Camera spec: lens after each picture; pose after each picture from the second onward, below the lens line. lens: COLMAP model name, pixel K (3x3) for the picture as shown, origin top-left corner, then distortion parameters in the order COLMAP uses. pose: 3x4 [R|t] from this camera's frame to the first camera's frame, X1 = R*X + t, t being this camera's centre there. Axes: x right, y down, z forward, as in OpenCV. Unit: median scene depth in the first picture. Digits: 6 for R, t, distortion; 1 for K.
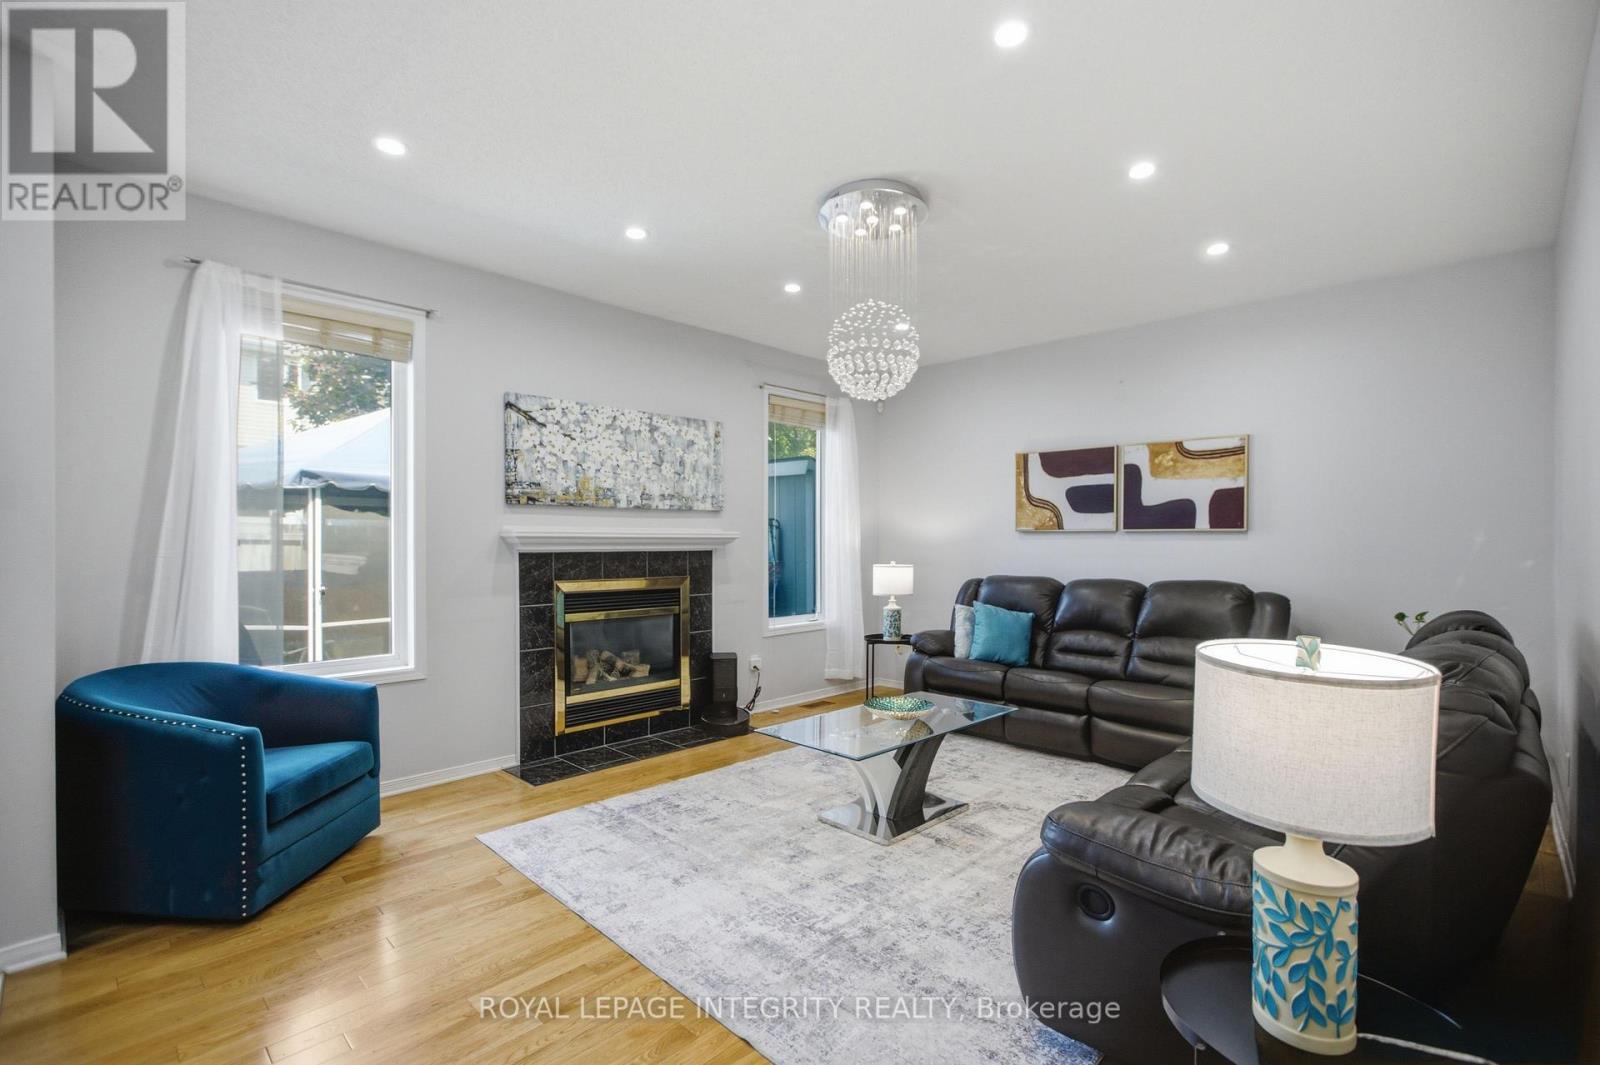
lens RADIAL K [[721.0, 0, 810.9], [0, 721.0, 542.1], [0, 0, 1]] dist [0.004108, 0.000540]
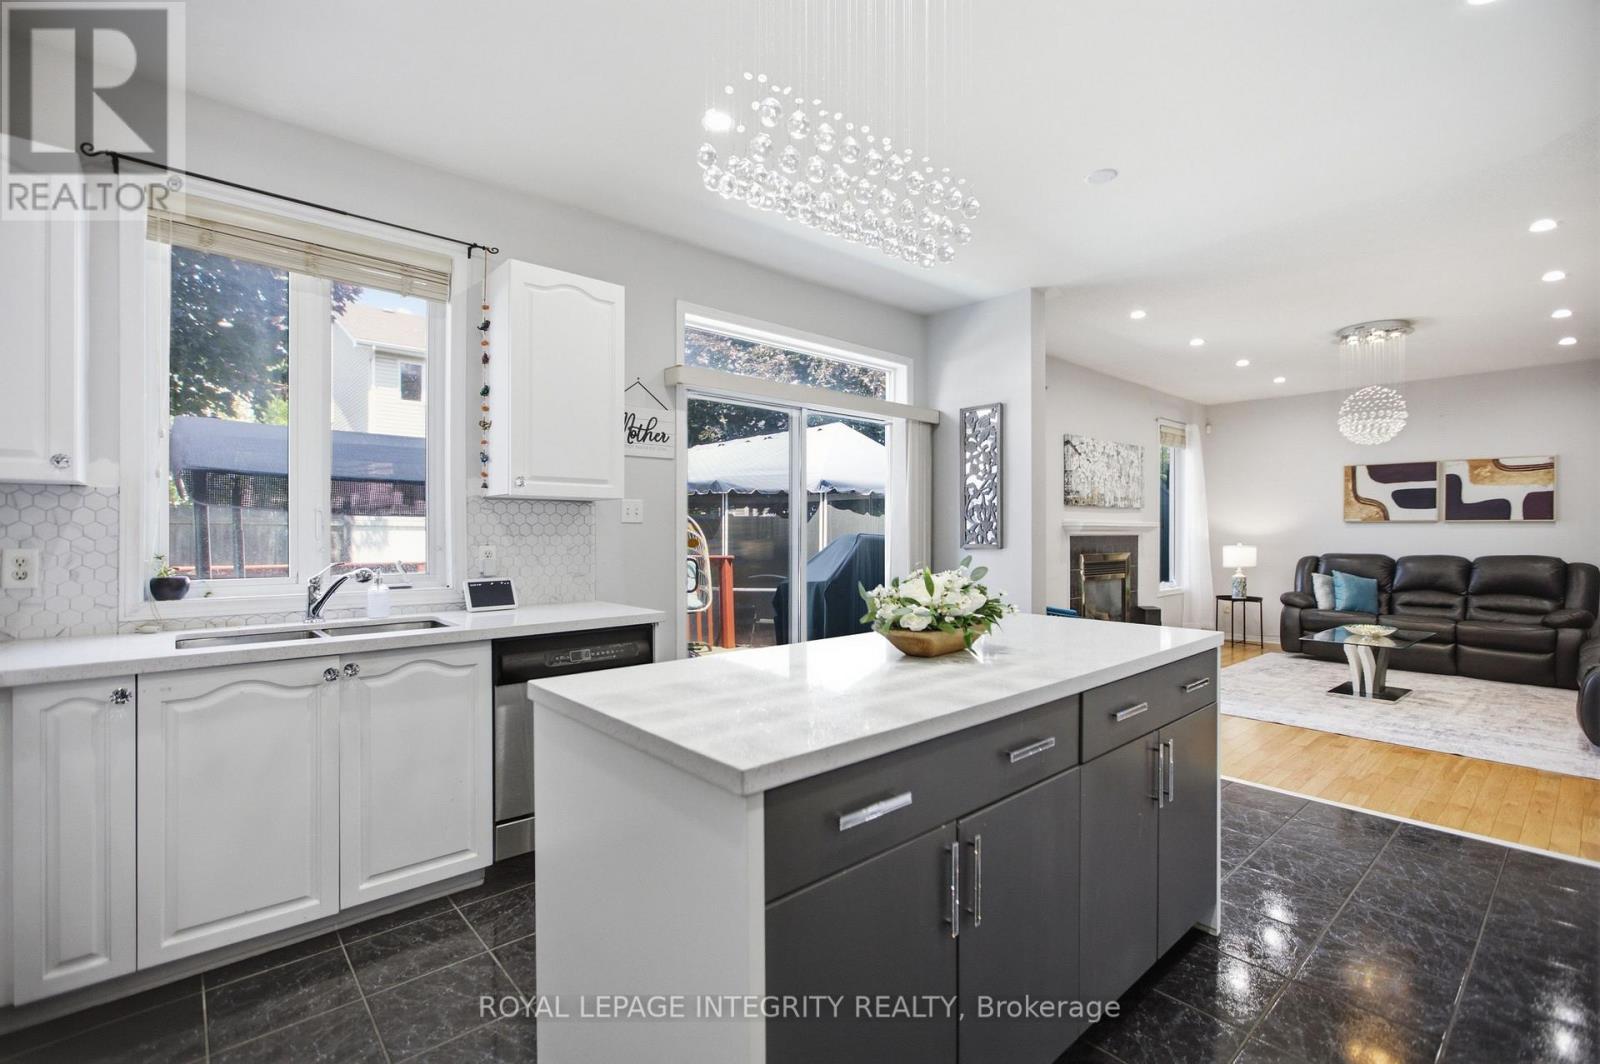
lens RADIAL K [[721.0, 0, 790.7], [0, 721.0, 528.5], [0, 0, 1]] dist [0.004108, 0.000540]
pose [[0.997410, -0.000603, -0.071922, -0.753942], [0.000170, 0.999982, -0.006017, 0.007162], [0.071924, 0.005989, 0.997392, -0.514656]]
